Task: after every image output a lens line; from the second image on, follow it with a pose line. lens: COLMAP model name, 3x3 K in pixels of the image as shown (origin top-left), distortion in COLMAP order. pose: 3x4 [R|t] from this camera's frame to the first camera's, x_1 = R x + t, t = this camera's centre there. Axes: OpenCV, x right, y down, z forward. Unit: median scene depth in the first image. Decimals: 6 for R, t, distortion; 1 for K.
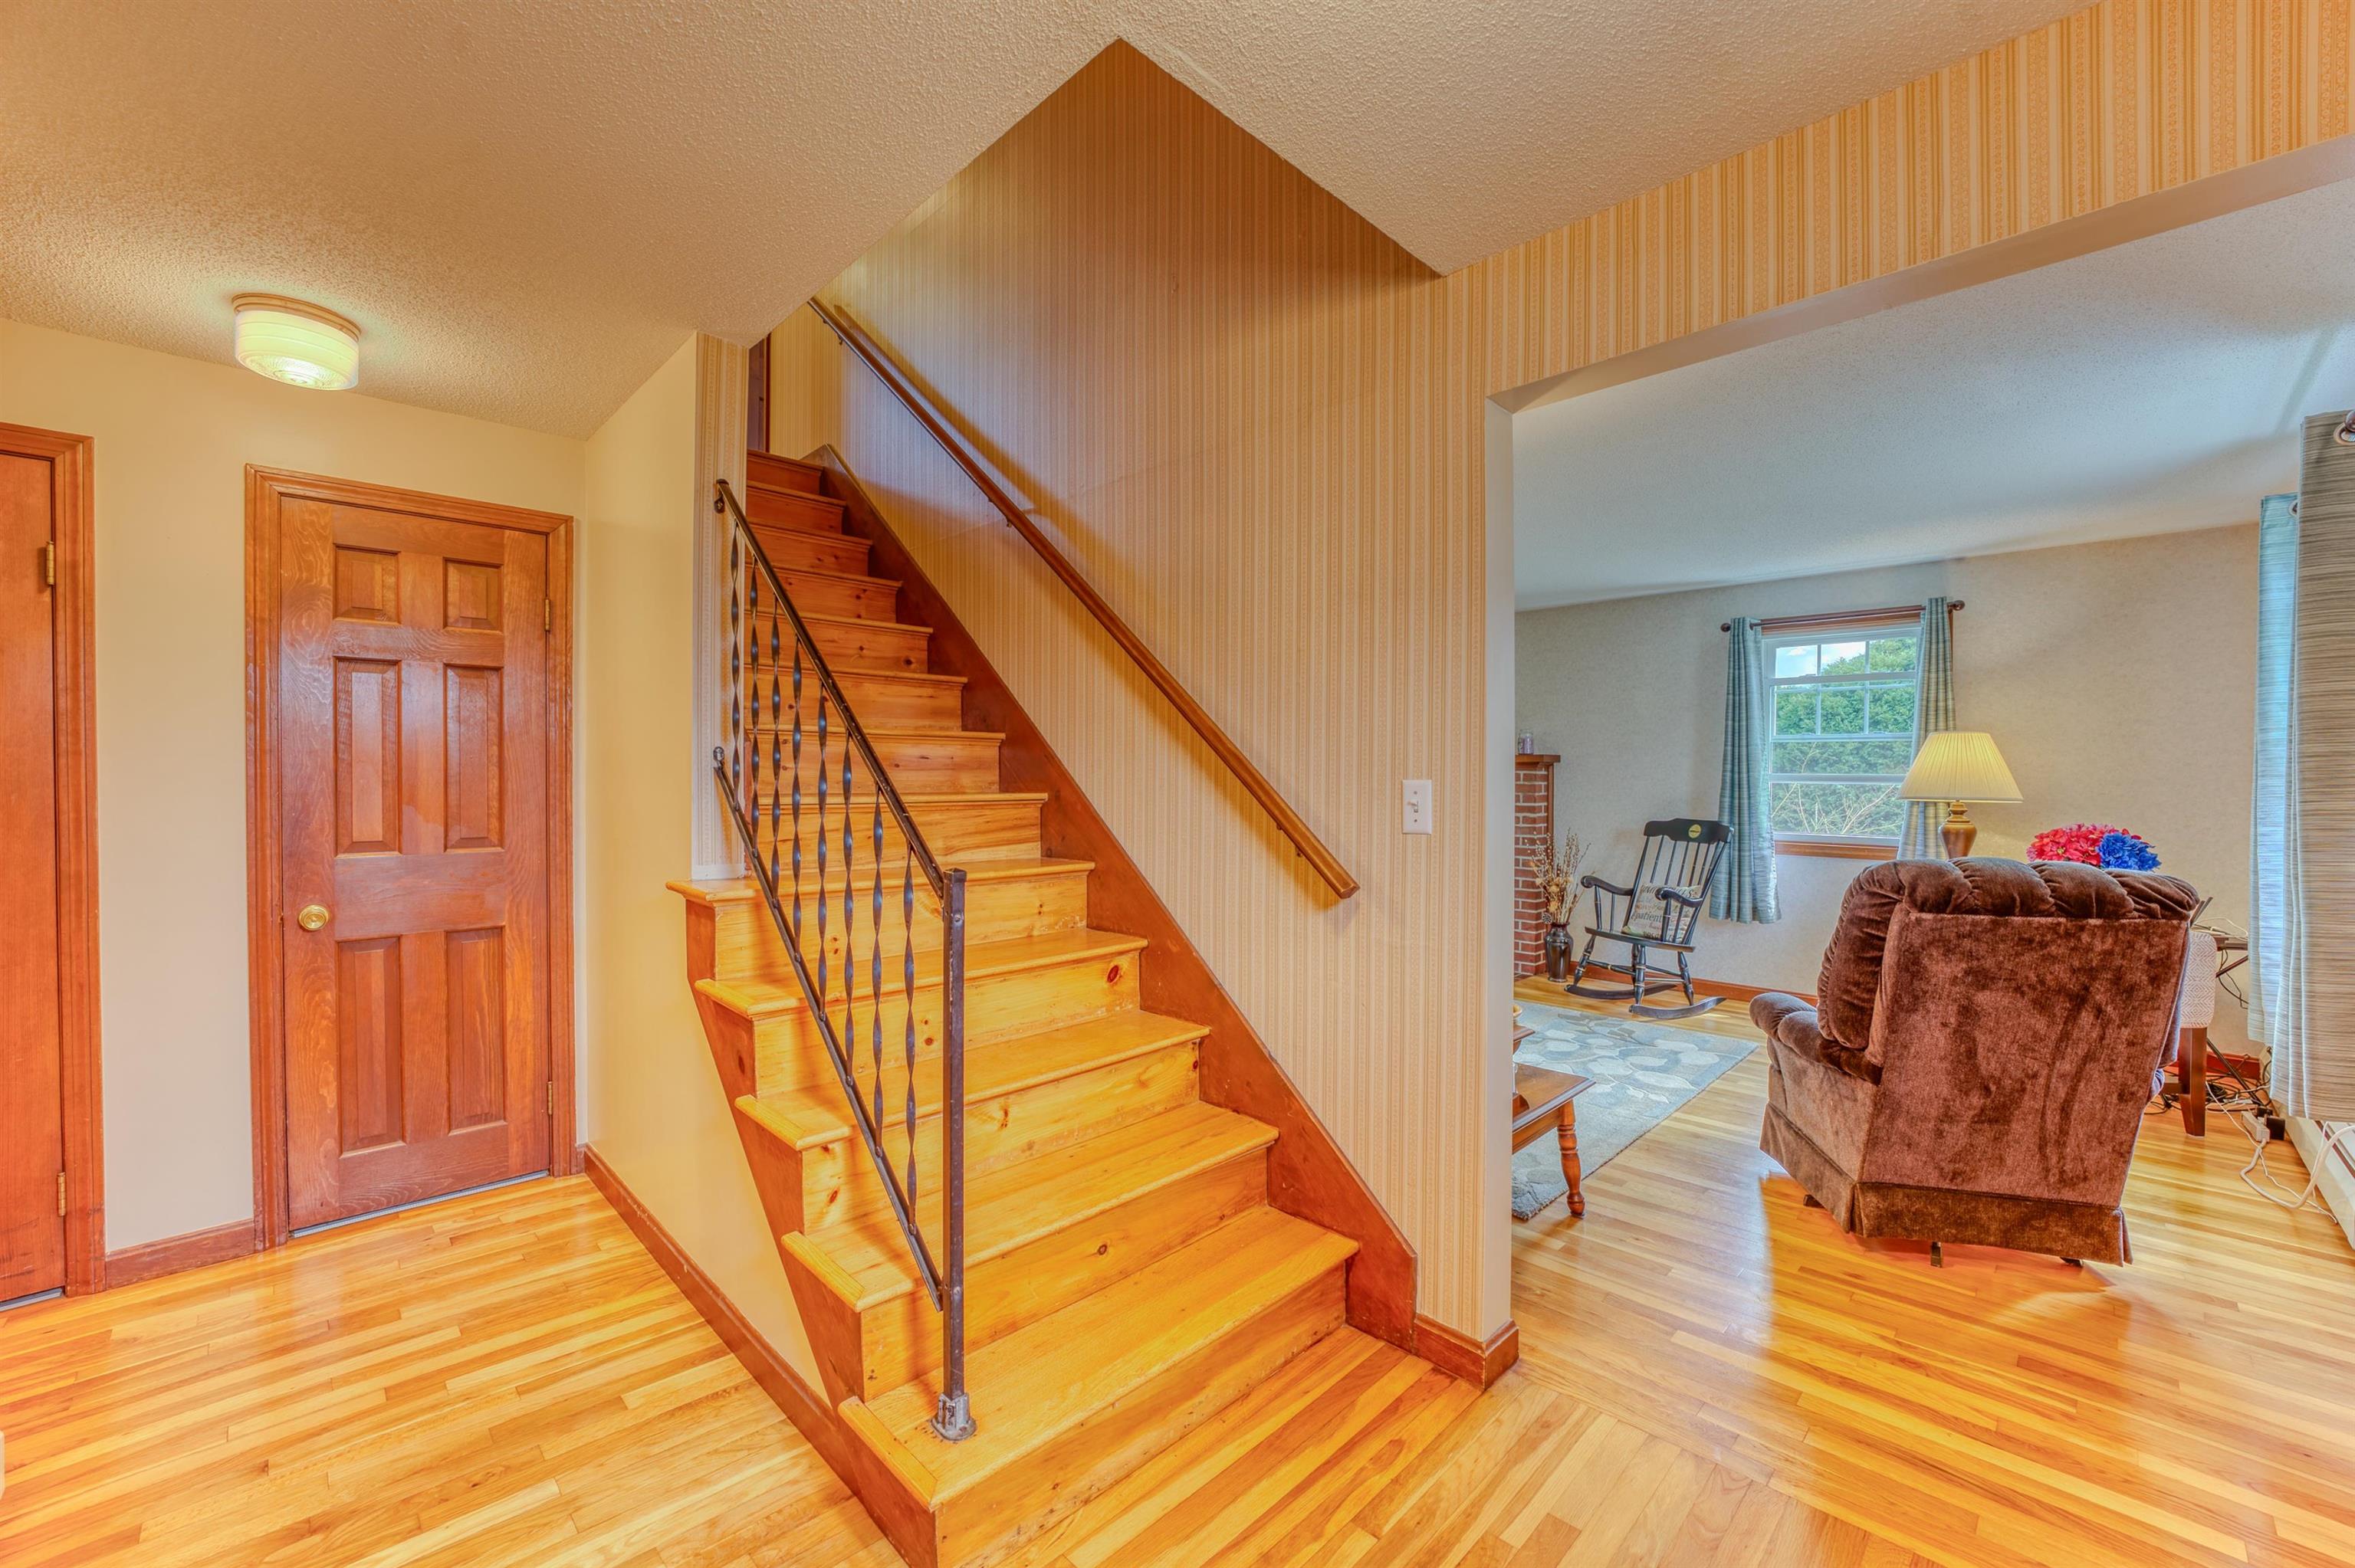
lens RADIAL K [[942.6, 0, 1183.0], [0, 942.6, 782.8], [0, 0, 1]] dist [-0.020919, 0.000611]
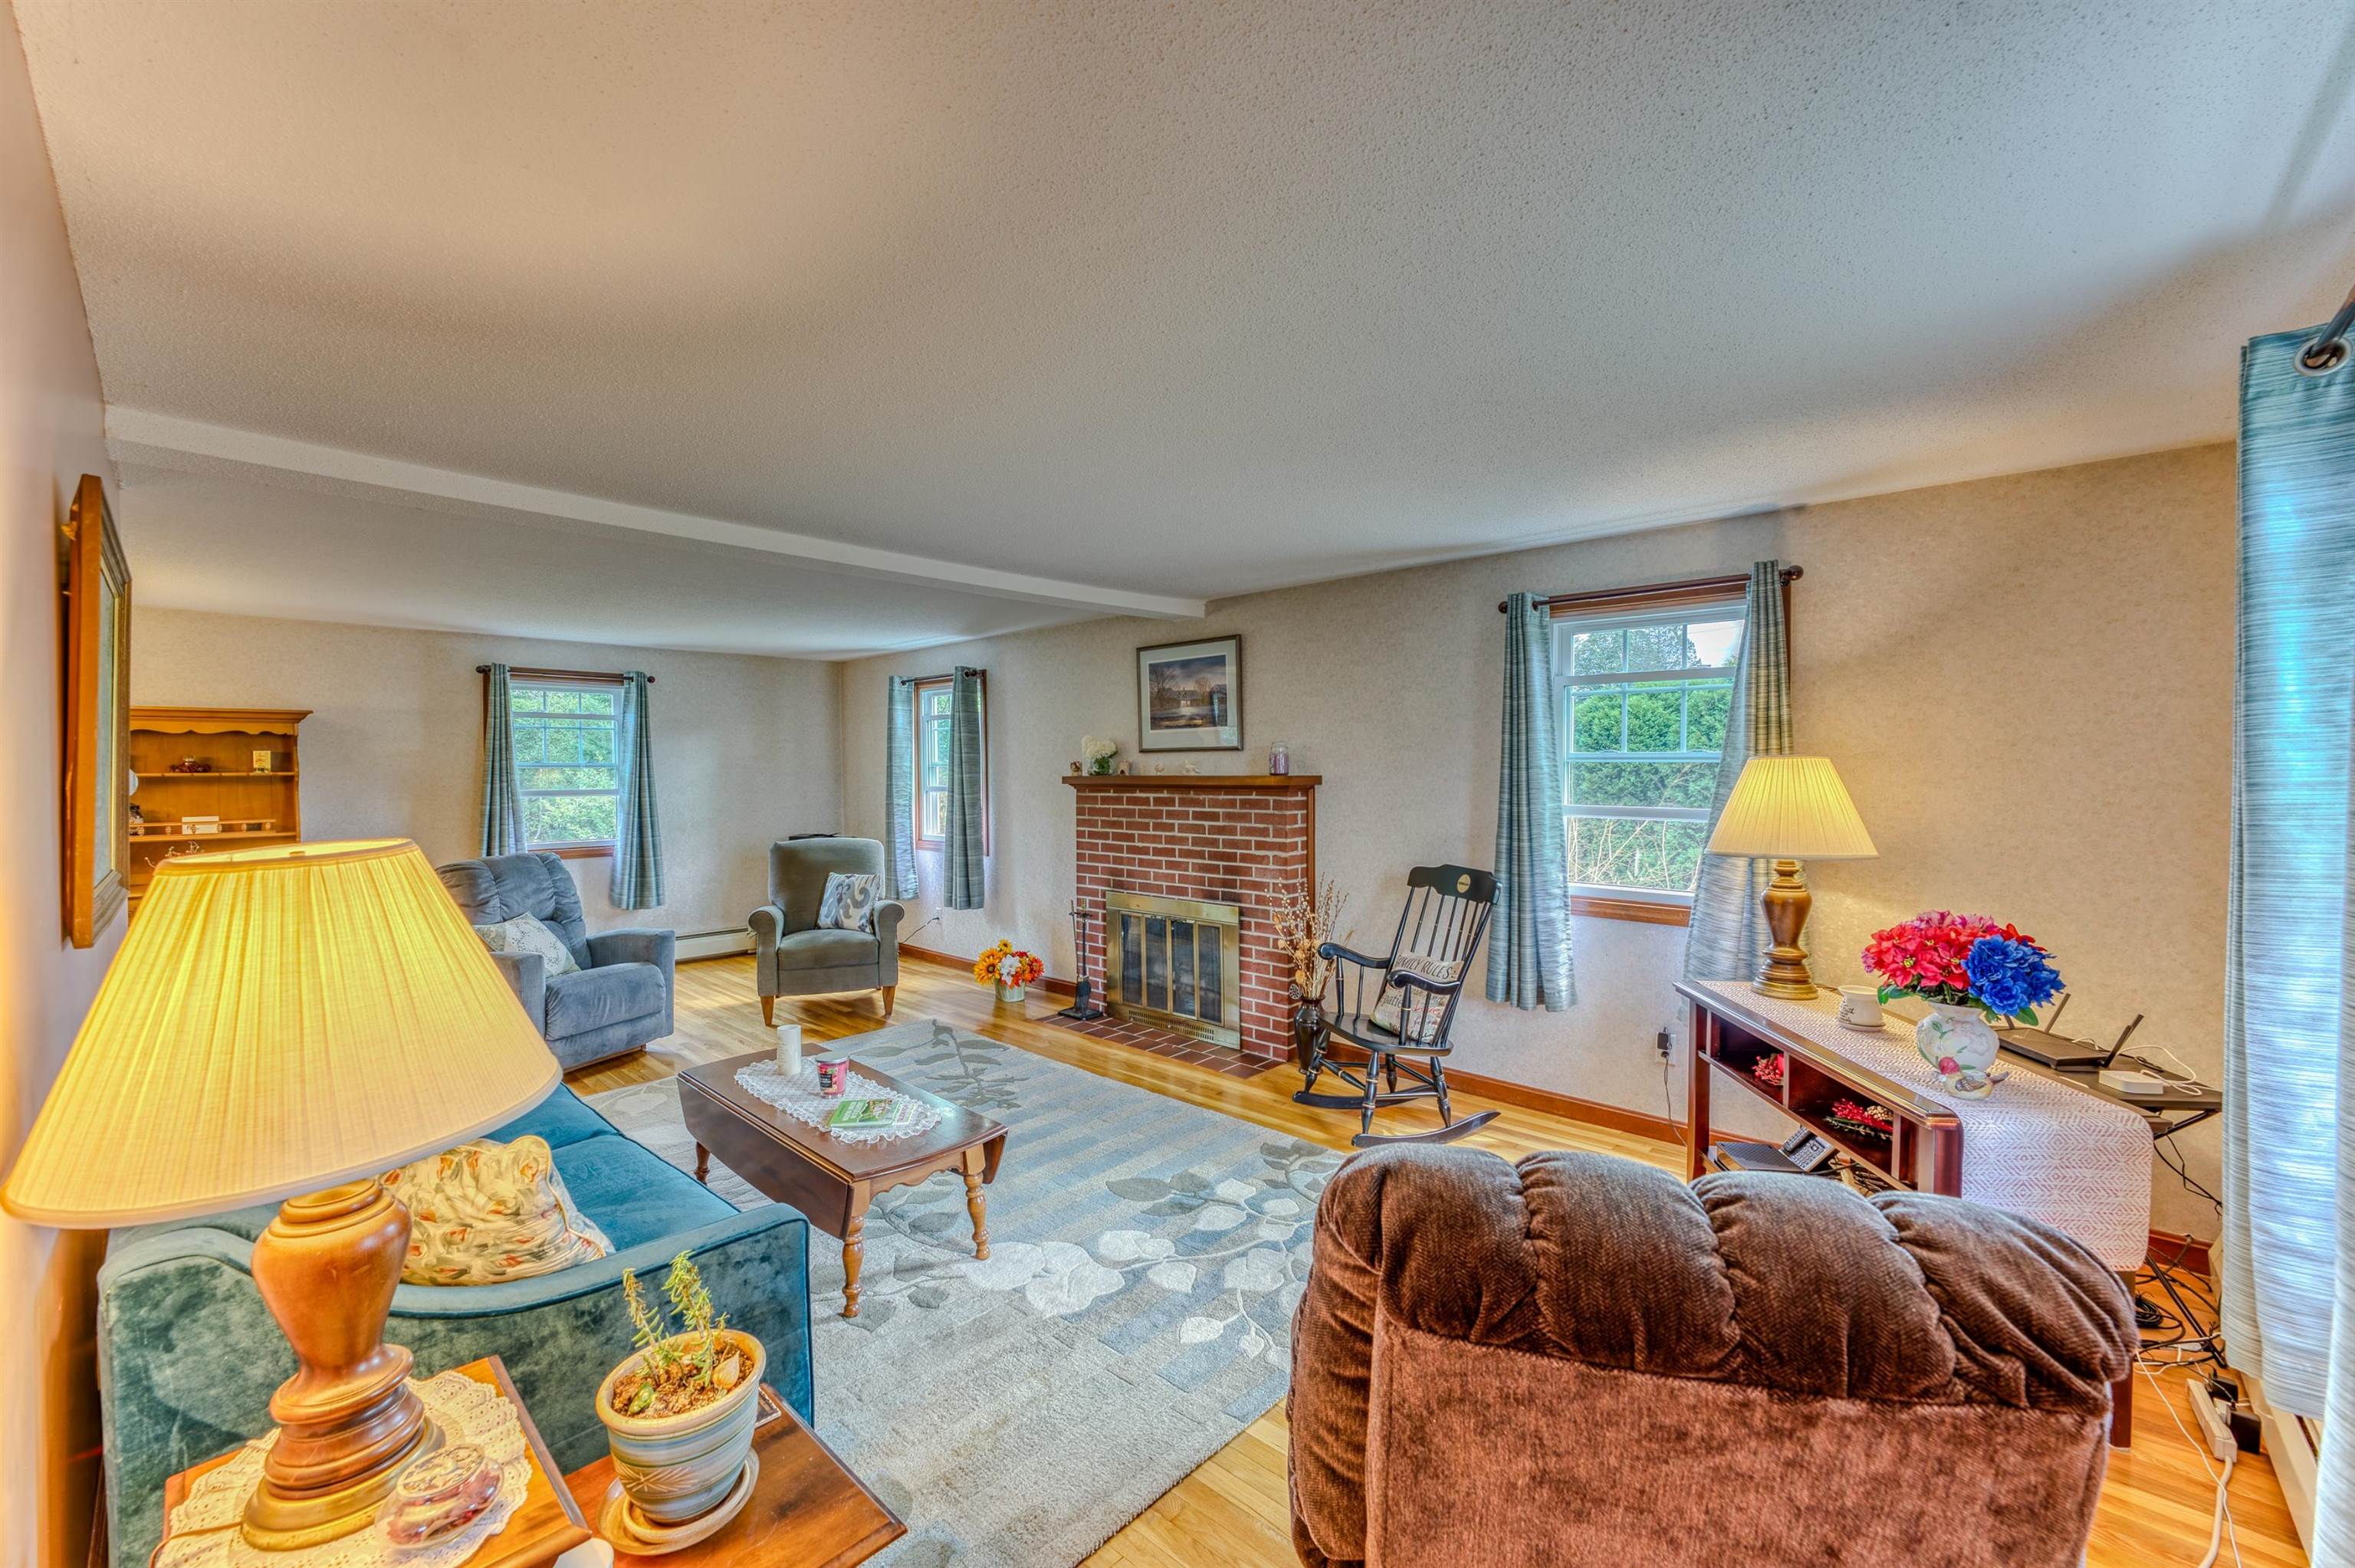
lens RADIAL K [[942.6, 0, 1186.4], [0, 942.6, 780.2], [0, 0, 1]] dist [-0.020919, 0.000611]
pose [[0.998948, -0.006402, 0.045403, 0.343036], [0.006086, 0.999956, 0.007086, -0.042244], [-0.045447, -0.006802, 0.998944, 0.314756]]
